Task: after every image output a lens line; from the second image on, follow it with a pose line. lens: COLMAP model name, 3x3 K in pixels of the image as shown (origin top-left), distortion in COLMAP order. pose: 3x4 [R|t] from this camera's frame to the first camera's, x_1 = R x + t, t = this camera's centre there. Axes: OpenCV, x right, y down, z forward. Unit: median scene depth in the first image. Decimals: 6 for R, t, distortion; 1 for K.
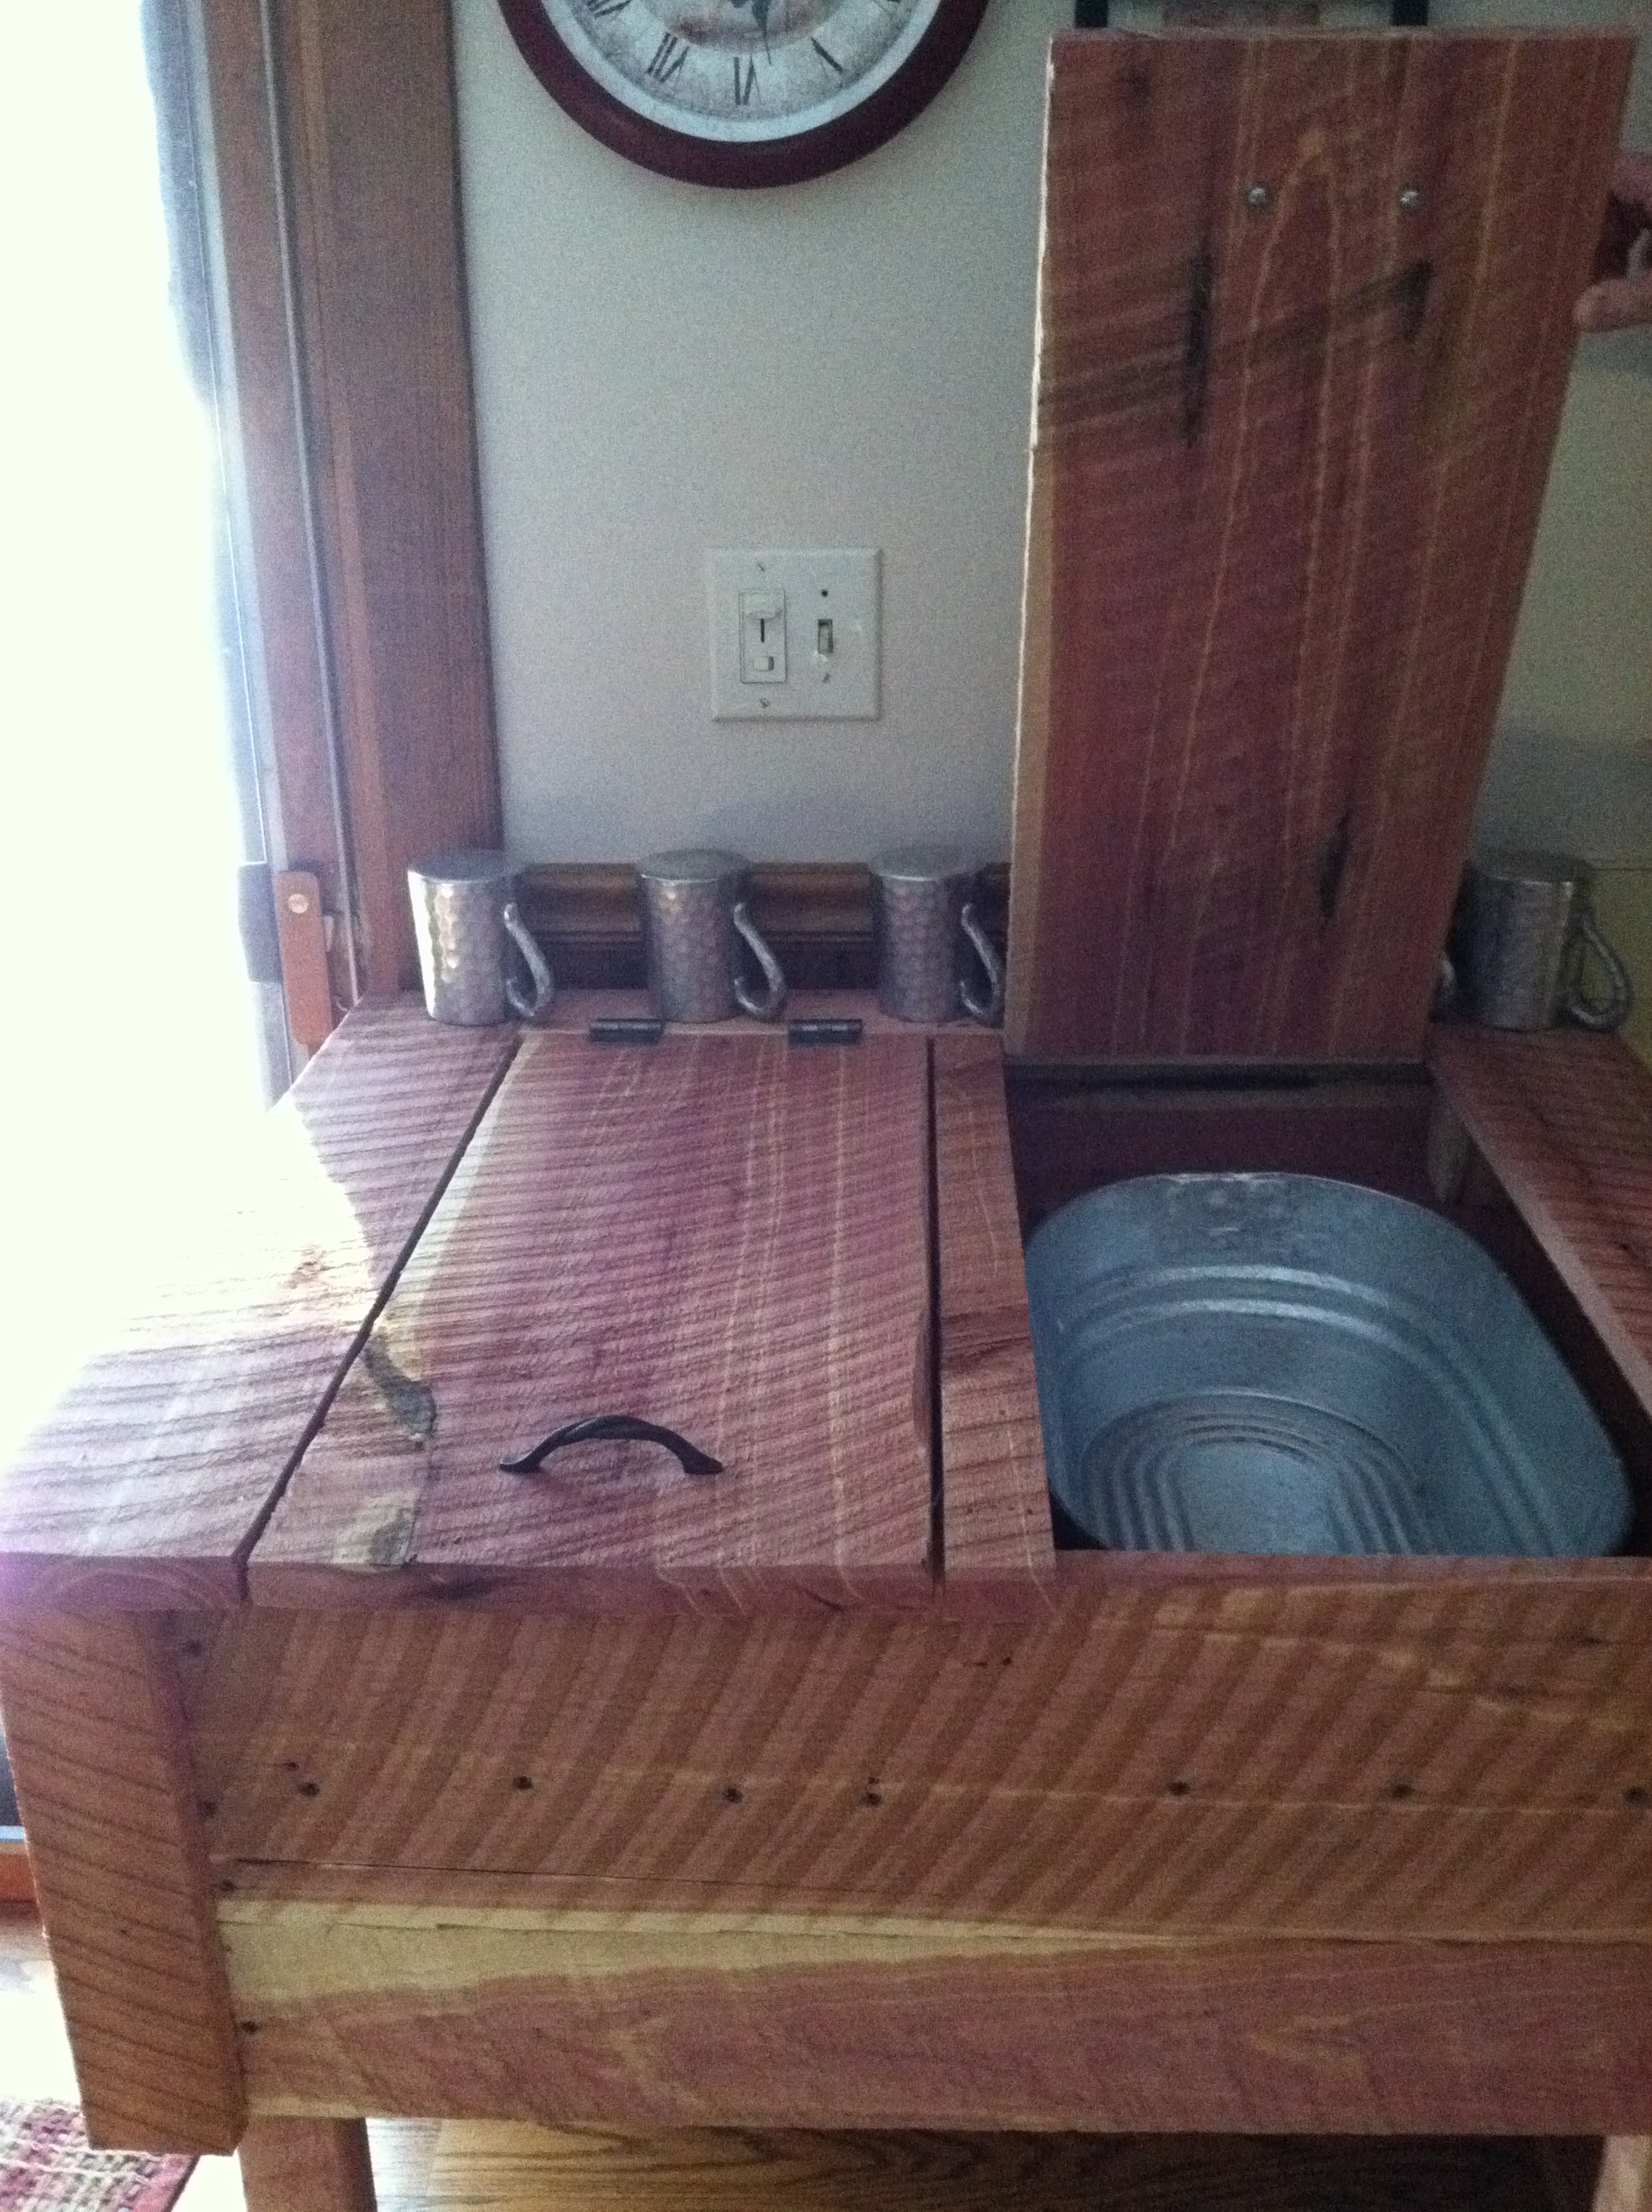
lens RADIAL K [[2139.6, 0, 826.0], [0, 2139.6, 1106.0], [0, 0, 1]] dist [0.133247, -0.414191]
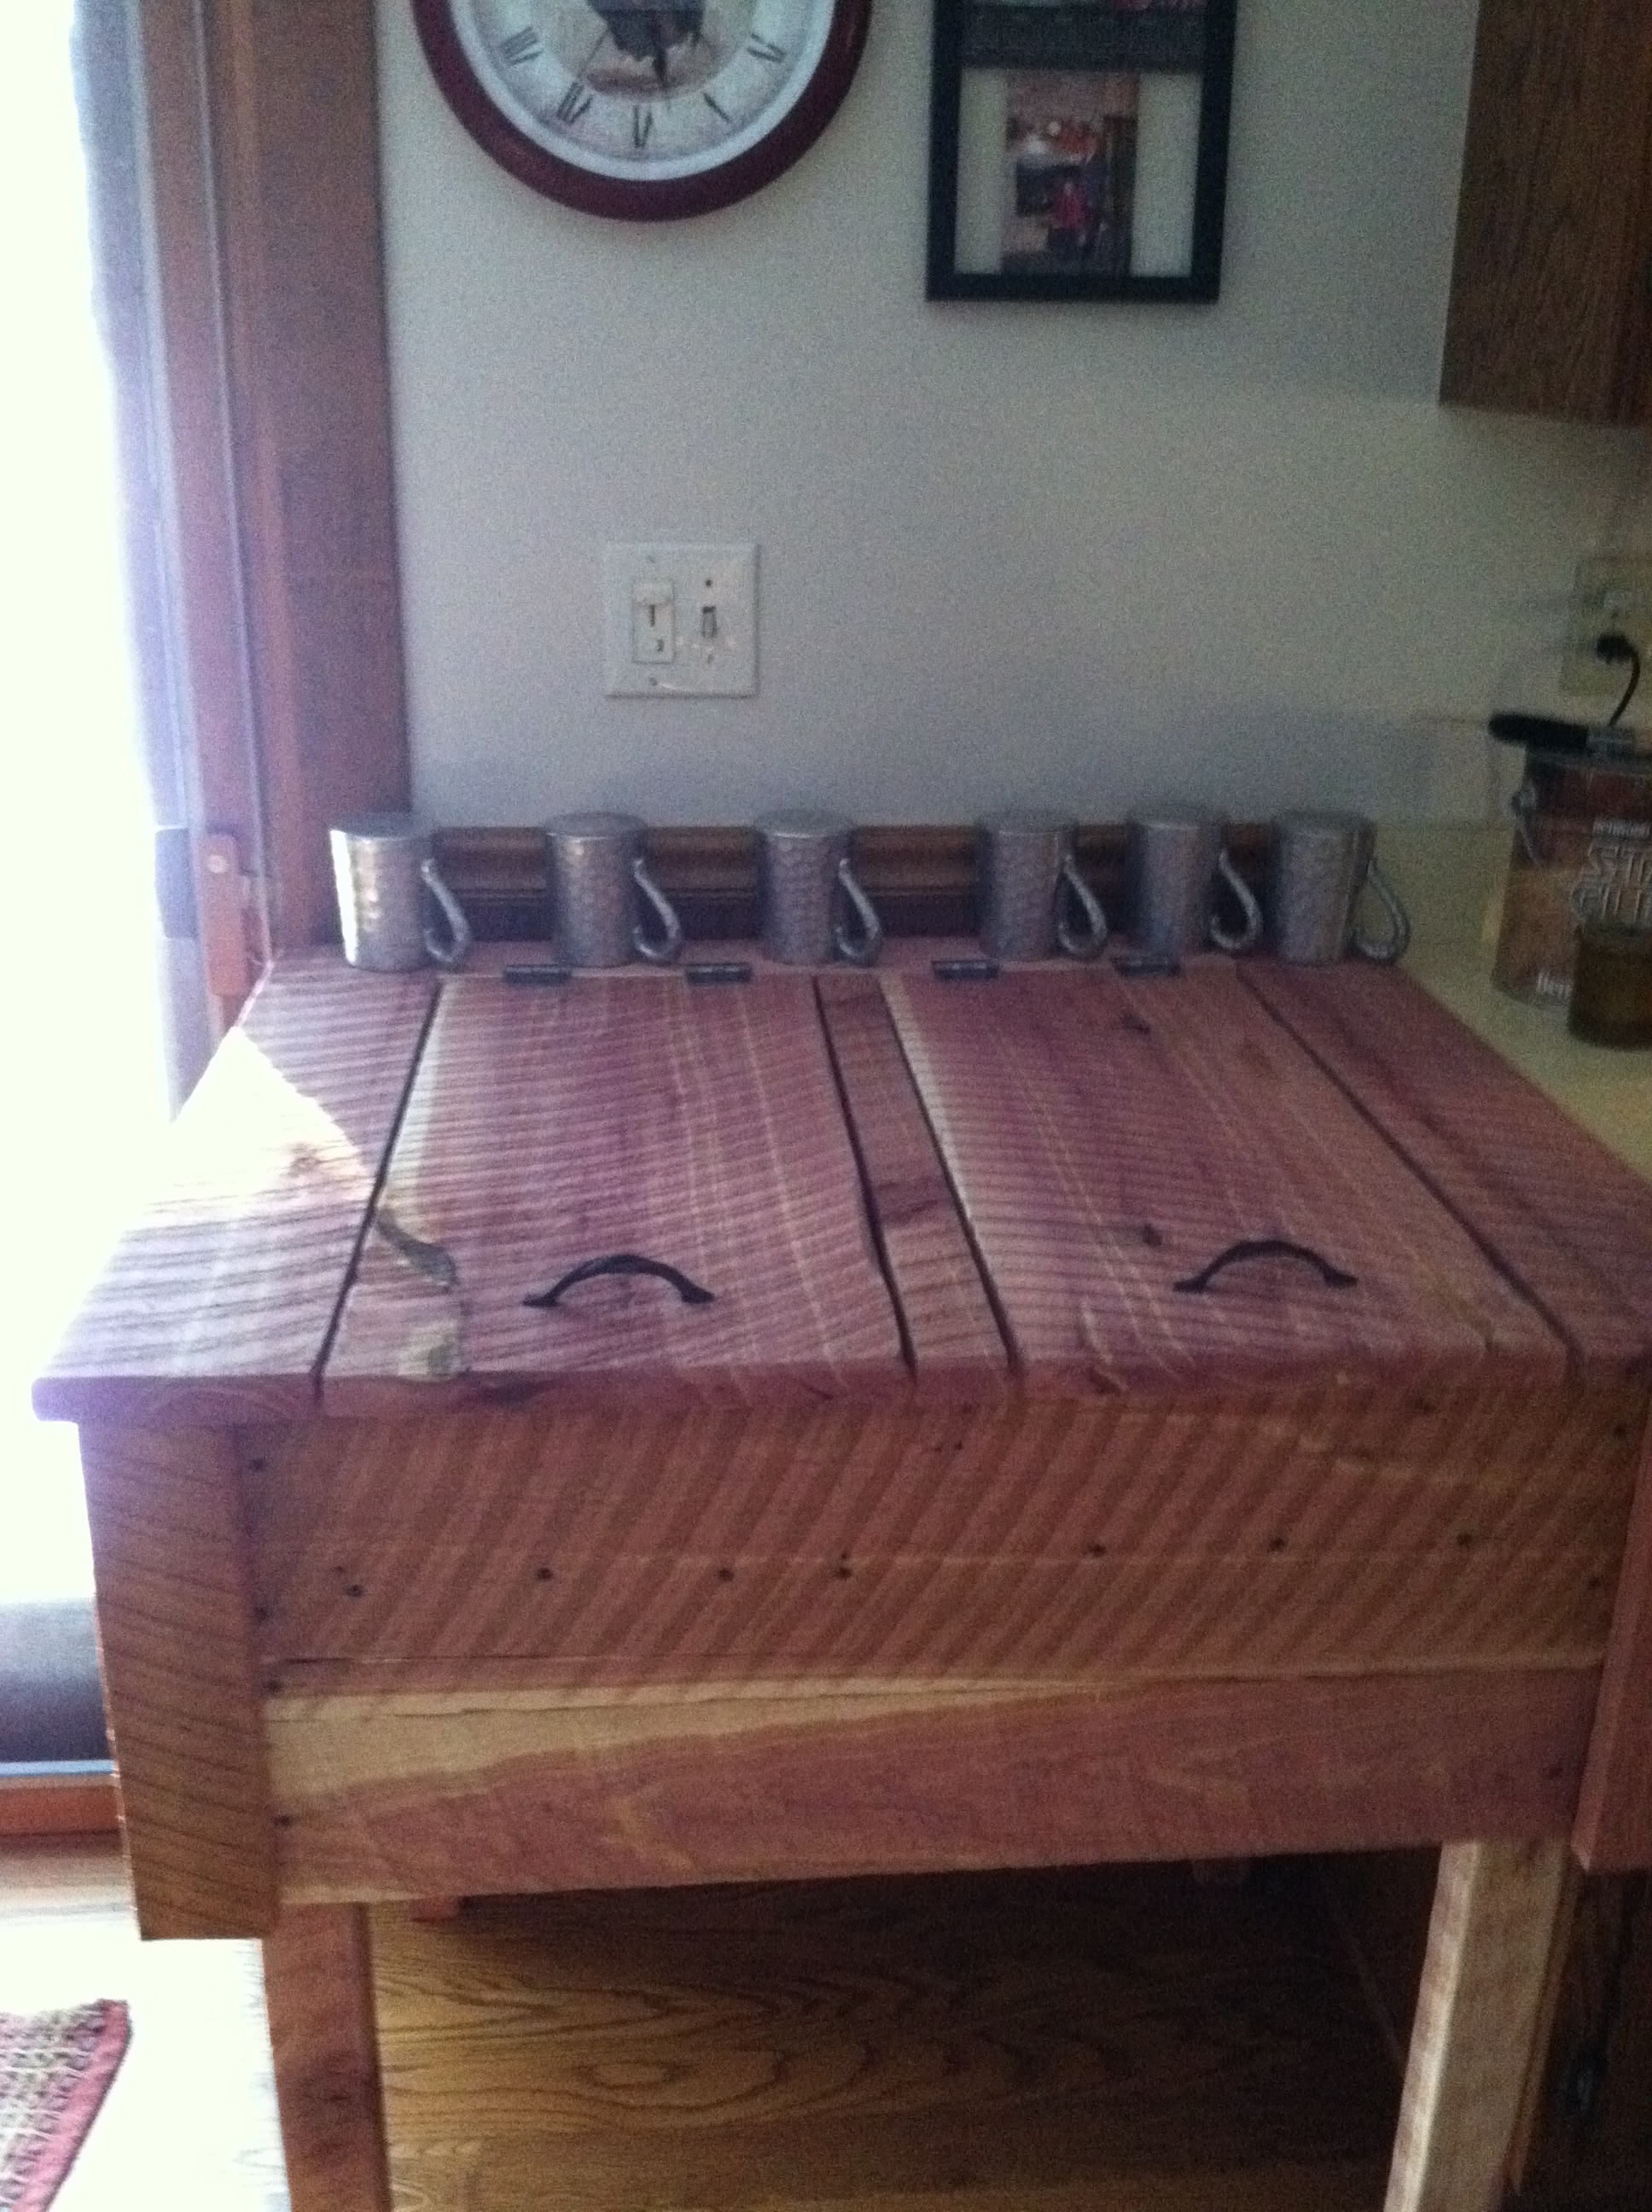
lens RADIAL K [[2121.2, 0, 826.0], [0, 2121.2, 1106.0], [0, 0, 1]] dist [0.199901, -0.637040]
pose [[0.991971, -0.015903, 0.125464, -0.125795], [0.017967, 0.999721, -0.015332, 0.078069], [-0.125185, 0.017463, 0.991980, -0.163385]]
